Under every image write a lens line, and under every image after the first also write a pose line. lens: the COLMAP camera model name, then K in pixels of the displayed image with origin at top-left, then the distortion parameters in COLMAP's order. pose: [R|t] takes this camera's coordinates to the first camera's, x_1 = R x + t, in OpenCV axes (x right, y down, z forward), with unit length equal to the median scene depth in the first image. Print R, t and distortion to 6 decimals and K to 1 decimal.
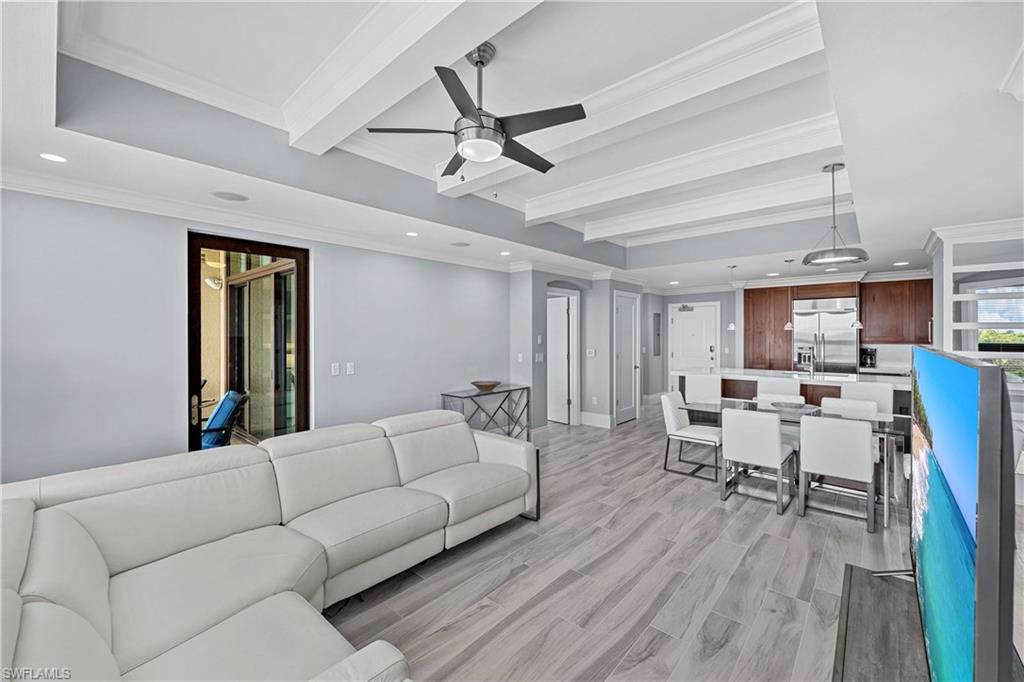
lens RADIAL K [[408.7, 0, 517.5], [0, 408.7, 336.1], [0, 0, 1]] dist [-0.001107, -0.000178]
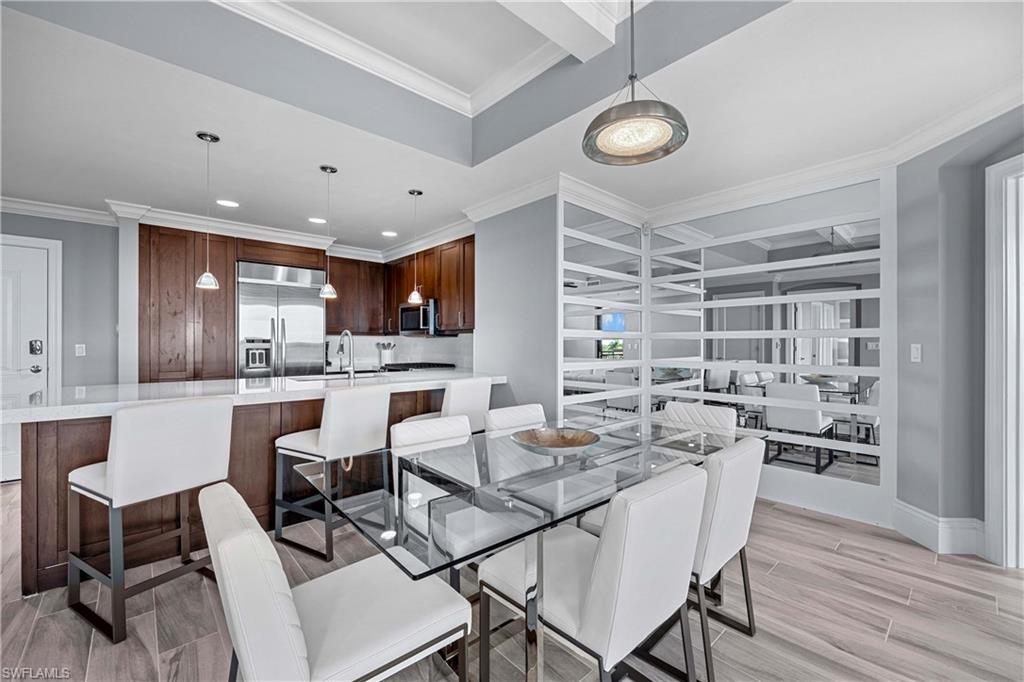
lens RADIAL K [[423.4, 0, 512.0], [0, 423.4, 341.0], [0, 0, 1]] dist [-0.000486, 0.000004]
pose [[0.117089, 0.005746, 0.993105, 0.117372], [0.003716, 0.999974, -0.006223, 0.037809], [-0.993114, 0.004419, 0.117065, 0.578380]]
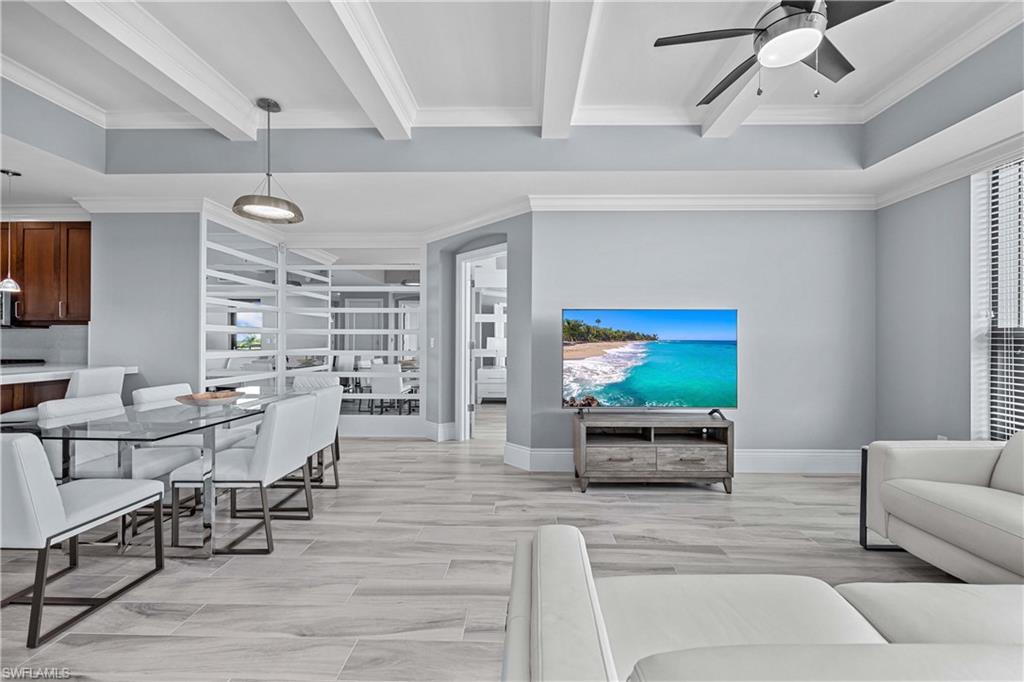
lens RADIAL K [[411.9, 0, 512.0], [0, 411.9, 341.0], [0, 0, 1]] dist [0.000791, -0.000135]
pose [[-0.634206, -0.004282, 0.773152, -0.118721], [-0.001151, 0.999989, 0.004594, 0.041276], [-0.773163, 0.002024, -0.634204, 0.612354]]
